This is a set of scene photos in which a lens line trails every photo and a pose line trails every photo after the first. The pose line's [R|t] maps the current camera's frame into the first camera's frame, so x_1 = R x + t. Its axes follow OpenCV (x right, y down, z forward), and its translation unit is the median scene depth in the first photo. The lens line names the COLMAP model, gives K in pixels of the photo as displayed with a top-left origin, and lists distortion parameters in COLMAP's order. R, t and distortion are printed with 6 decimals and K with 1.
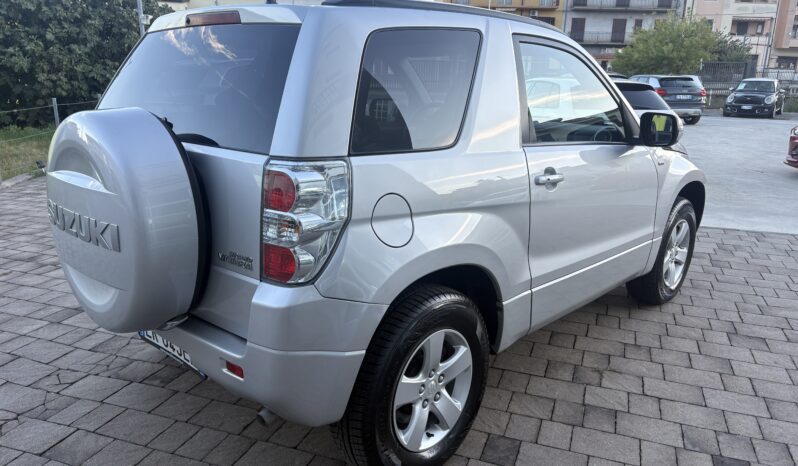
lens RADIAL K [[595.3, 0, 399.0], [0, 595.3, 233.0], [0, 0, 1]] dist [0.006064, -0.001612]
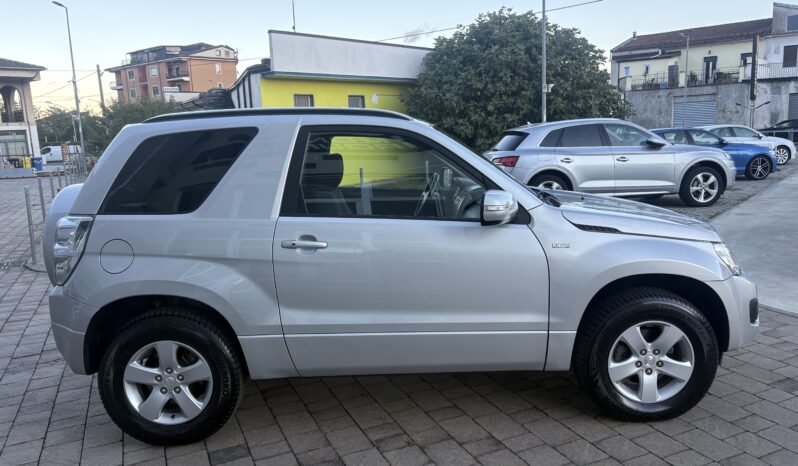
lens RADIAL K [[595.3, 0, 399.0], [0, 595.3, 233.0], [0, 0, 1]] dist [0.006064, -0.001612]
pose [[0.706684, 0.075813, -0.703456, 1.210763], [-0.137551, 0.989994, -0.031488, -0.101089], [0.694030, 0.119013, 0.710041, 0.290368]]
